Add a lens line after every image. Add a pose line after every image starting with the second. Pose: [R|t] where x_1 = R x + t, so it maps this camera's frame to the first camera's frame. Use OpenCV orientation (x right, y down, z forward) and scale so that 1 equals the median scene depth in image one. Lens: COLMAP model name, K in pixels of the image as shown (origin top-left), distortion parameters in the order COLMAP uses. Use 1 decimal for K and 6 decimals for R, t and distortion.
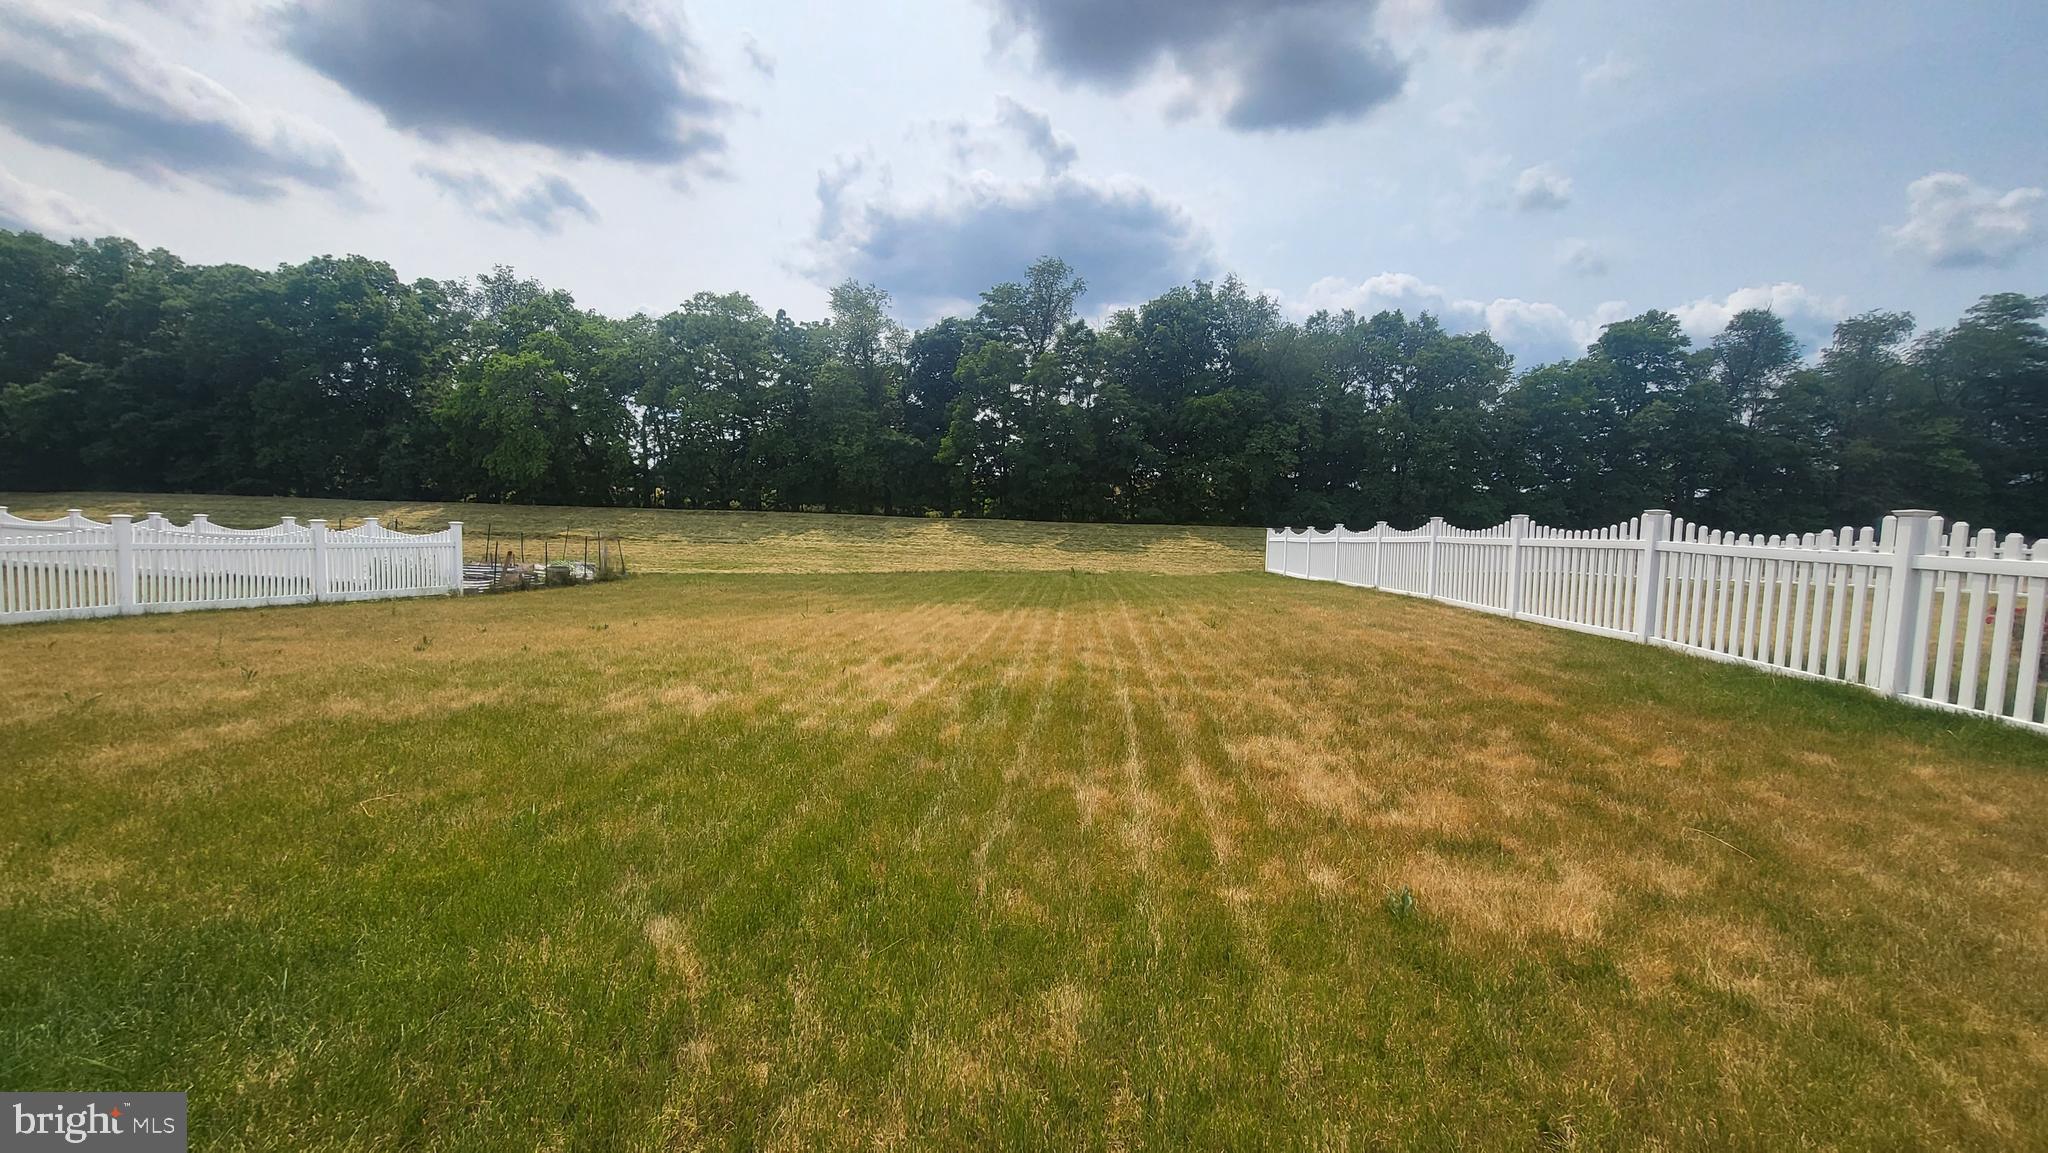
lens RADIAL K [[821.2, 0, 1026.4], [0, 821.2, 571.6], [0, 0, 1]] dist [-0.001223, -0.000585]
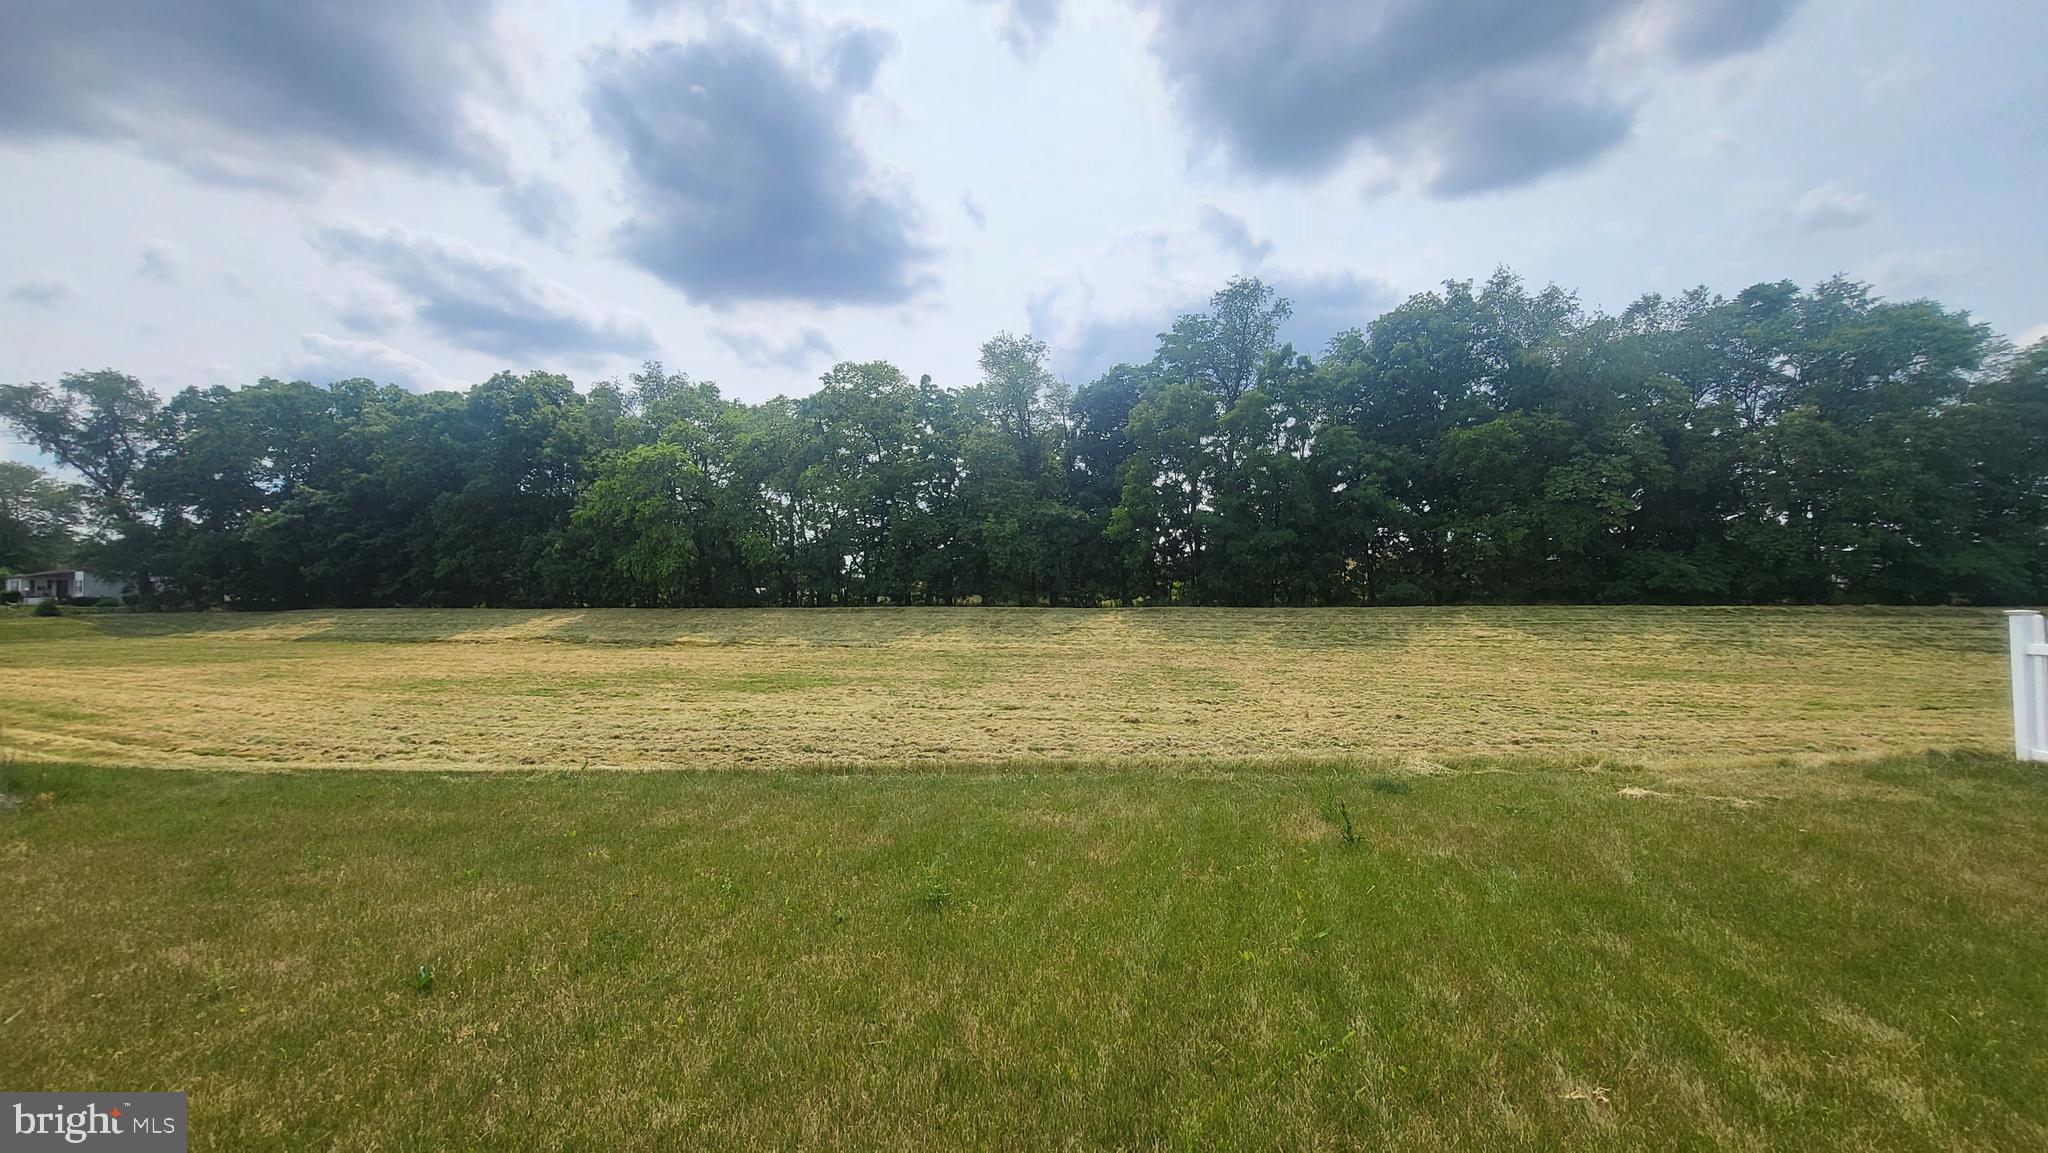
lens RADIAL K [[853.7, 0, 987.3], [0, 853.7, 579.1], [0, 0, 1]] dist [-0.001090, 0.000010]
pose [[0.959777, -0.042541, -0.277523, 0.007976], [0.015046, 0.994828, -0.100458, -0.010846], [0.280361, 0.092241, 0.955452, 0.164965]]
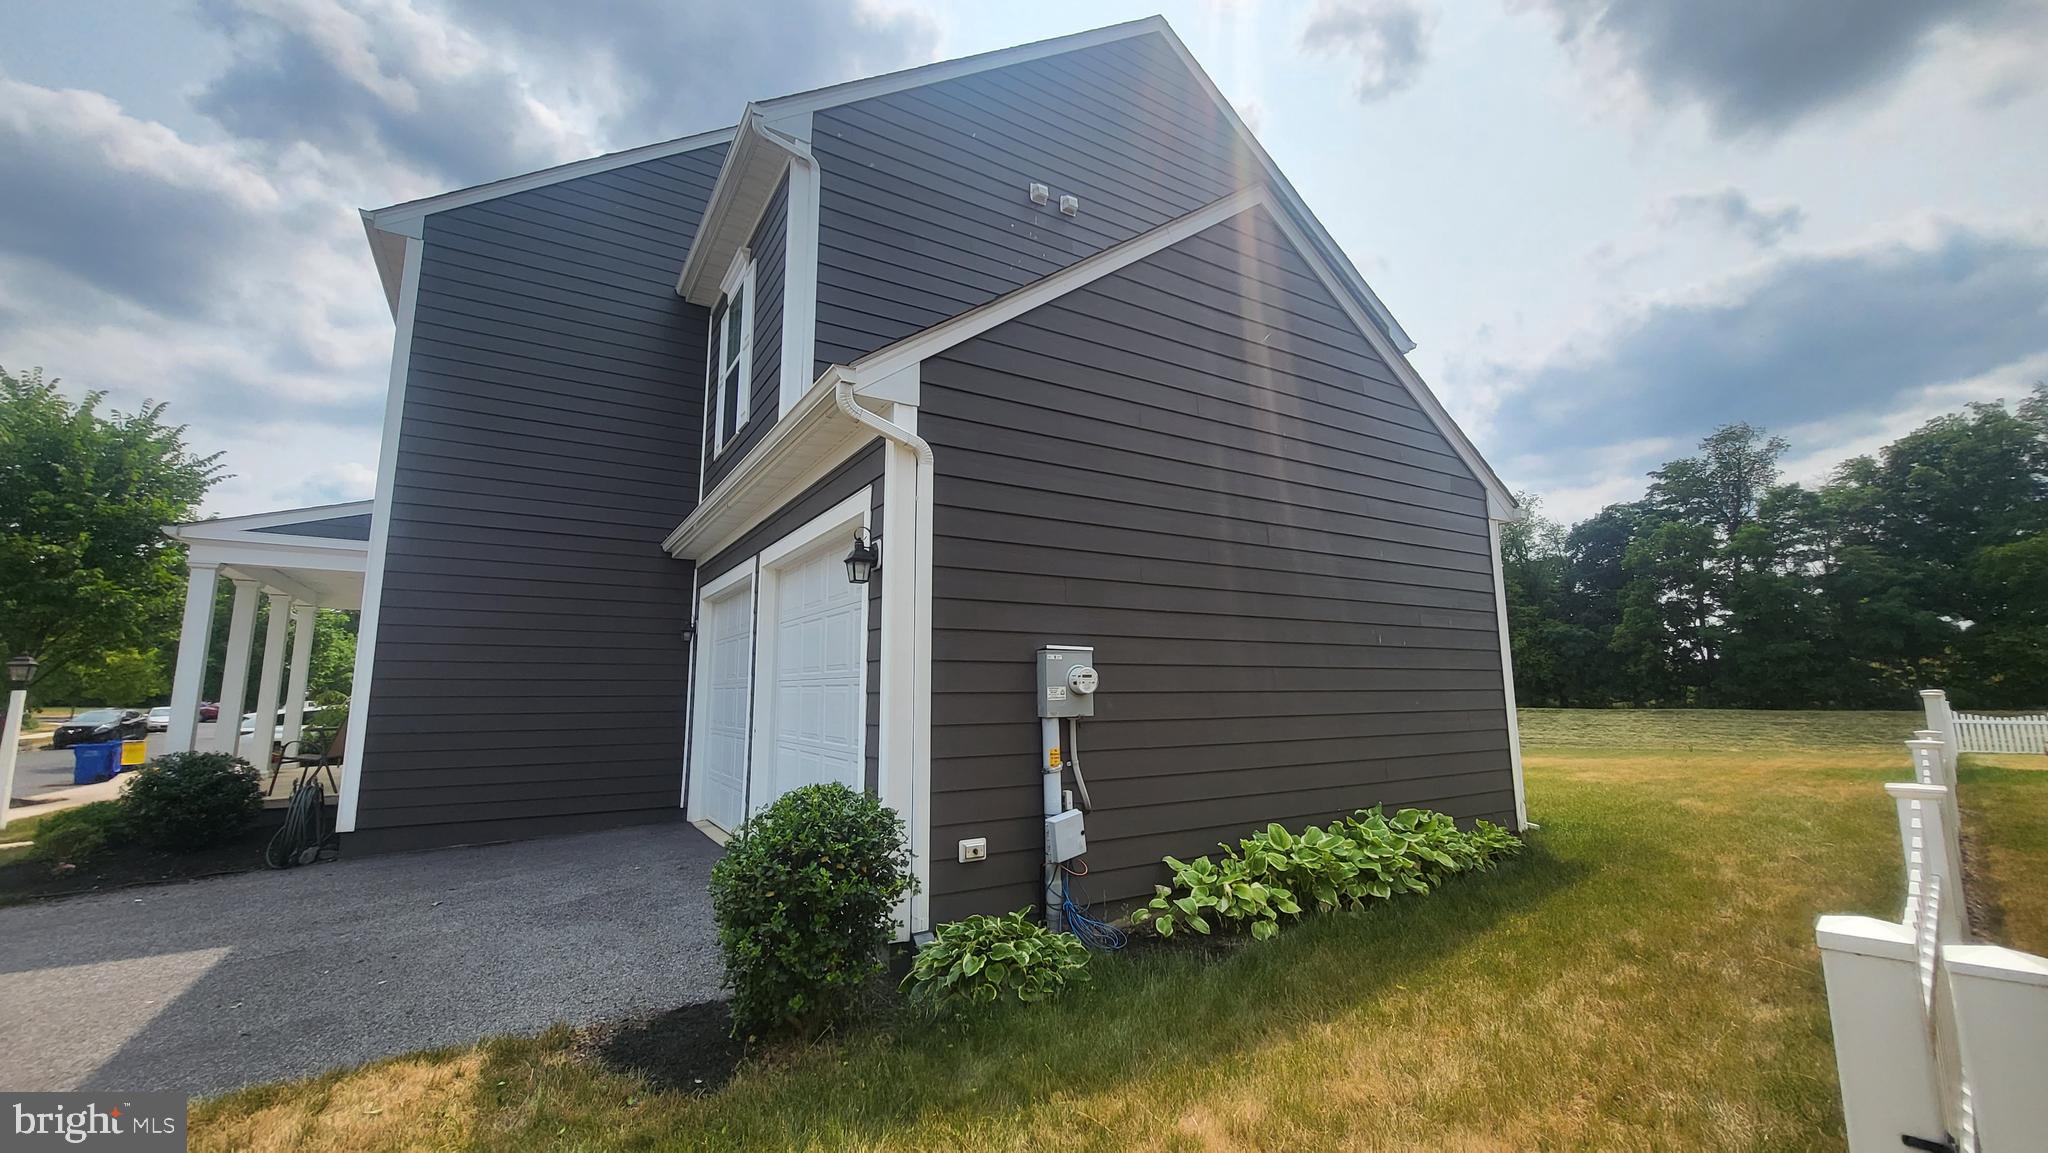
lens RADIAL K [[821.2, 0, 1026.4], [0, 821.2, 571.6], [0, 0, 1]] dist [-0.001223, -0.000585]
pose [[0.725553, -0.138006, -0.674187, 0.052883], [-0.024676, 0.973838, -0.225900, 0.011862], [0.687724, 0.180539, 0.703165, -0.175957]]
